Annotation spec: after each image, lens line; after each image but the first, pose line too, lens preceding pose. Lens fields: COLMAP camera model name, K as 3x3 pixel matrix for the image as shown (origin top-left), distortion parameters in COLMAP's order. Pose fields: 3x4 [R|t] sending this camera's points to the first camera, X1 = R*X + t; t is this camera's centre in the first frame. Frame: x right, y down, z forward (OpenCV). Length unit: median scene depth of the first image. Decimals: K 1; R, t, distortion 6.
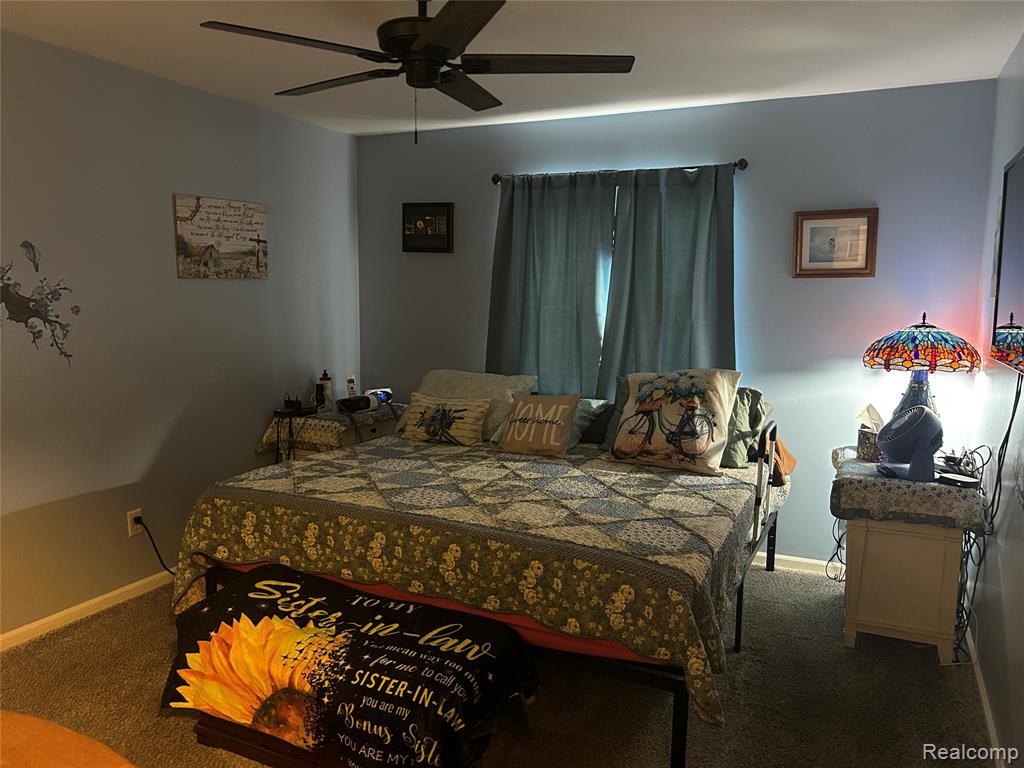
lens RADIAL K [[773.8, 0, 509.6], [0, 773.8, 386.2], [0, 0, 1]] dist [0.053717, -0.050935]
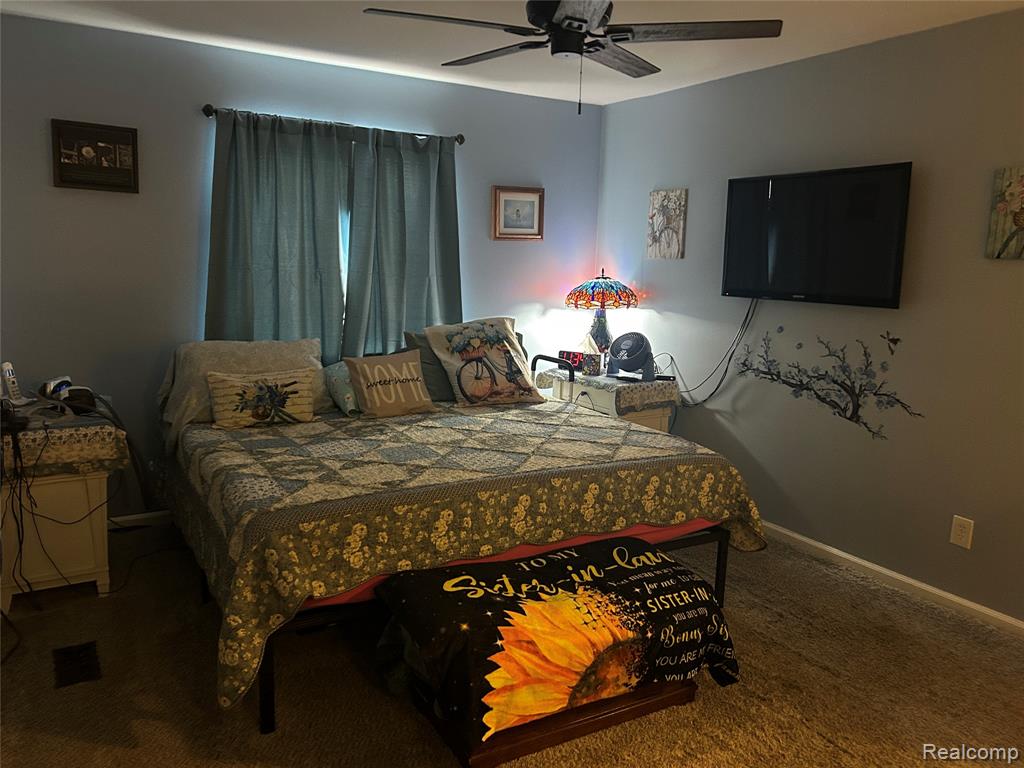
lens RADIAL K [[773.8, 0, 508.6], [0, 773.8, 378.2], [0, 0, 1]] dist [0.053717, -0.050935]
pose [[0.554806, -0.126690, 0.822277, -0.894930], [0.084151, 0.991815, 0.096033, -0.053293], [-0.827713, 0.015916, 0.560926, 0.415654]]
